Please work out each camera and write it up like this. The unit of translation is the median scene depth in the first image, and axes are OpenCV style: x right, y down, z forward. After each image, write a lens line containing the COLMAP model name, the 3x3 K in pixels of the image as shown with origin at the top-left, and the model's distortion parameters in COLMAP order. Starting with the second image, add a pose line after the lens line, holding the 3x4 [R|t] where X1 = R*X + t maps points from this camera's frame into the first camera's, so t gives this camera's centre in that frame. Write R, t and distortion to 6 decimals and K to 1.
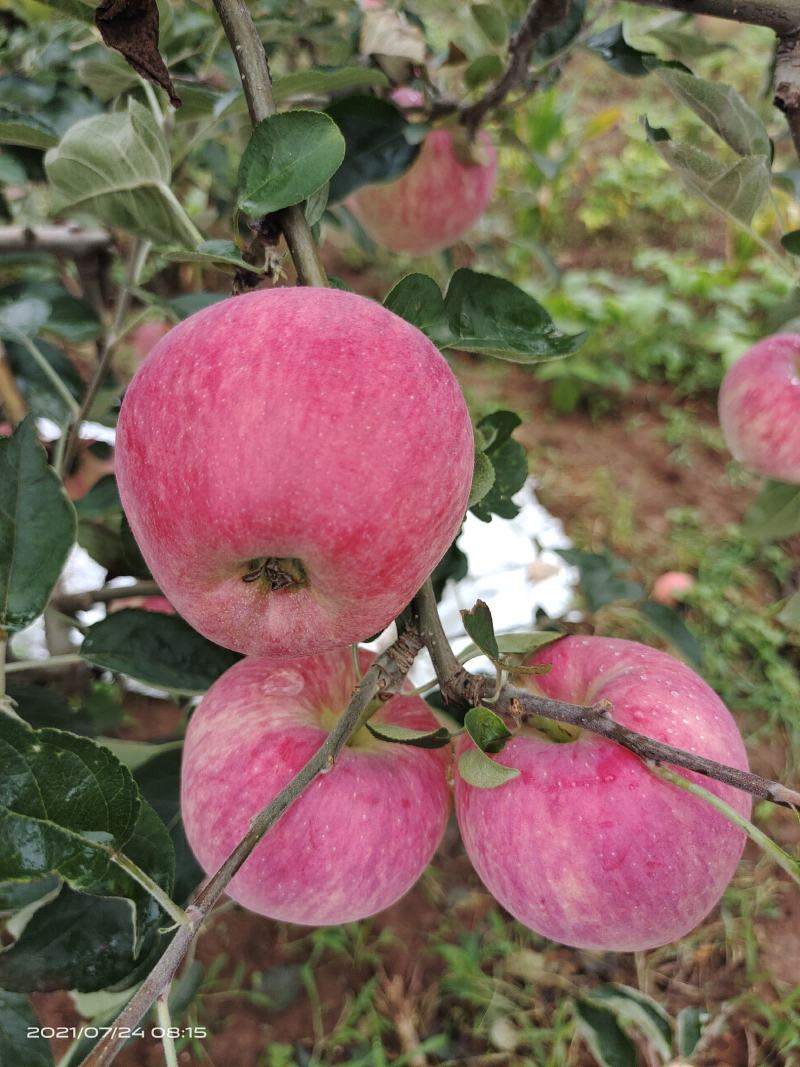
lens RADIAL K [[680.7, 0, 398.4], [0, 680.7, 584.1], [0, 0, 1]] dist [0.022208, -0.002689]
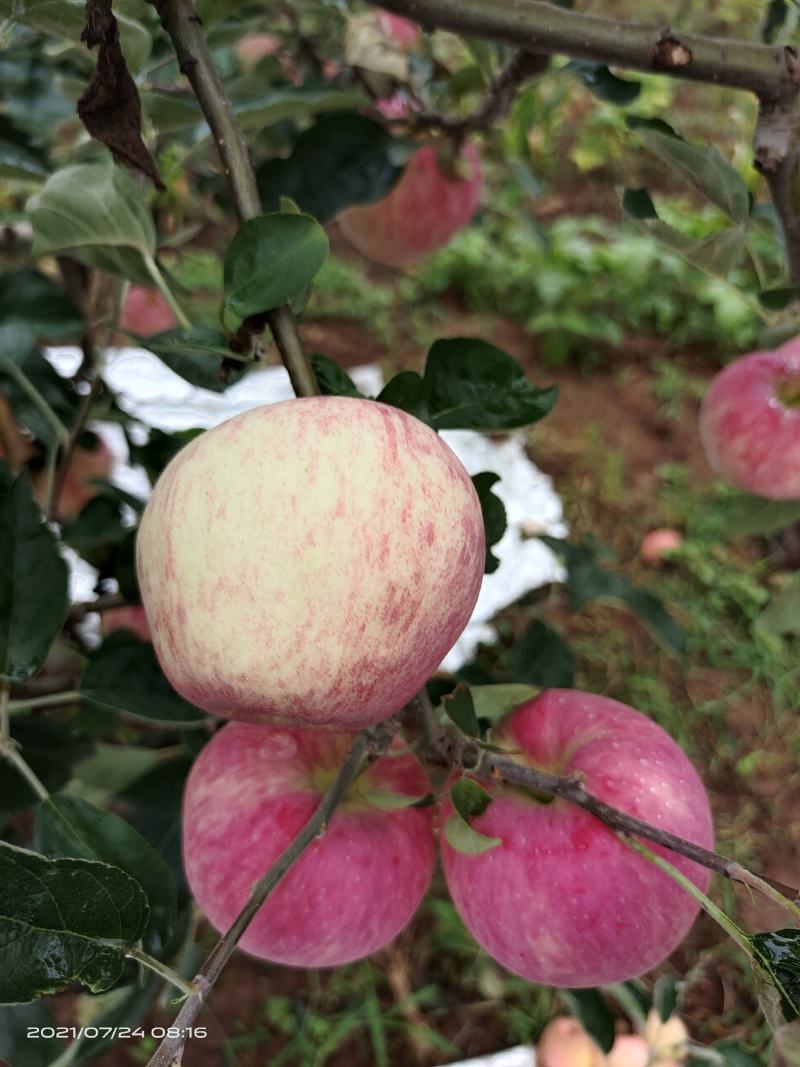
lens RADIAL K [[680.7, 0, 398.4], [0, 680.7, 584.1], [0, 0, 1]] dist [0.022208, -0.002689]
pose [[0.999833, -0.010406, 0.015026, 0.004011], [0.009420, 0.997888, 0.064267, -0.173063], [-0.015663, -0.064114, 0.997820, -0.043035]]
